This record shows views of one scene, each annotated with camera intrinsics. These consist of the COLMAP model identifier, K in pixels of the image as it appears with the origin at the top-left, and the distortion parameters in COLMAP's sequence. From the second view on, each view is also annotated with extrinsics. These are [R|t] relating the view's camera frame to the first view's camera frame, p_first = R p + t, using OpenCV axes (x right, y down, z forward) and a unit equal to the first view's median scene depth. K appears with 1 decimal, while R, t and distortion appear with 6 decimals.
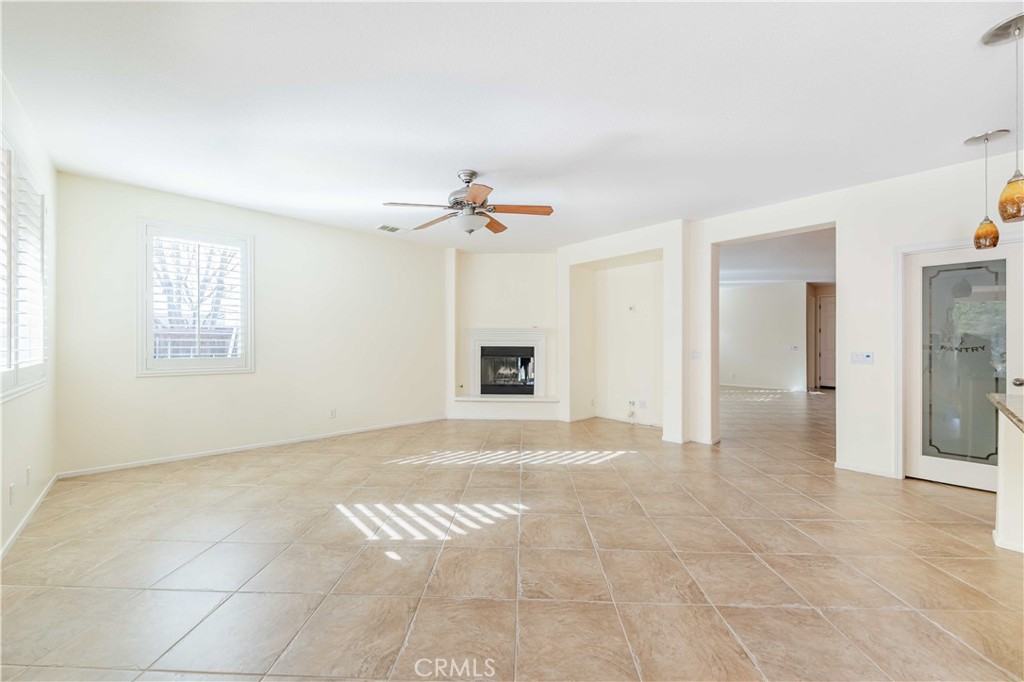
lens RADIAL K [[393.5, 0, 512.4], [0, 393.5, 340.9], [0, 0, 1]] dist [0.000263, -0.000056]
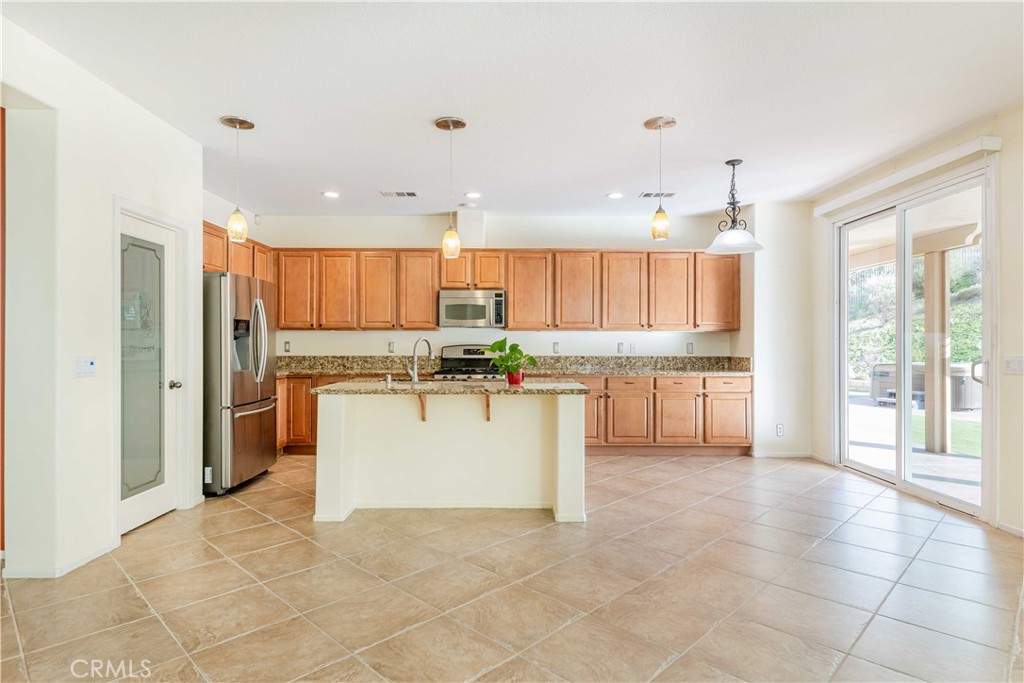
lens RADIAL K [[544.8, 0, 519.3], [0, 544.8, 337.5], [0, 0, 1]] dist [0.013790, -0.007396]
pose [[-0.728987, 0.004762, 0.684511, -0.160397], [-0.003810, 0.999932, -0.011013, 0.007278], [-0.684517, -0.010637, -0.728920, 1.353034]]
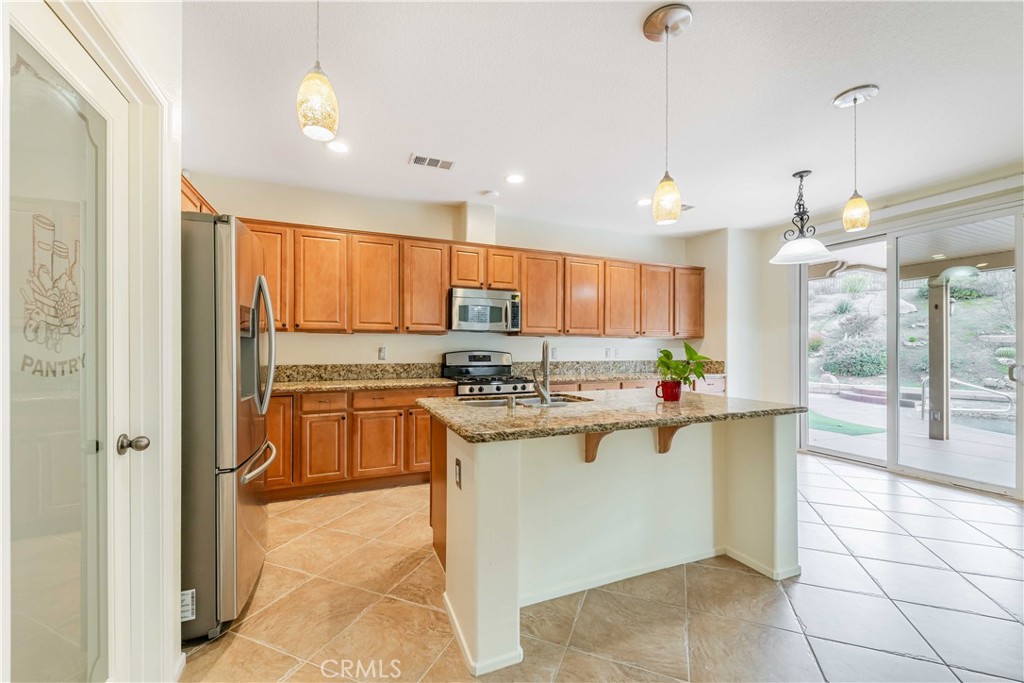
lens RADIAL K [[397.4, 0, 512.1], [0, 397.4, 347.1], [0, 0, 1]] dist [0.007669, -0.001261]
pose [[-0.931857, -0.001063, 0.362825, 0.761815], [-0.003601, 0.999974, -0.006320, 0.009124], [-0.362809, -0.007196, -0.931836, 1.216298]]
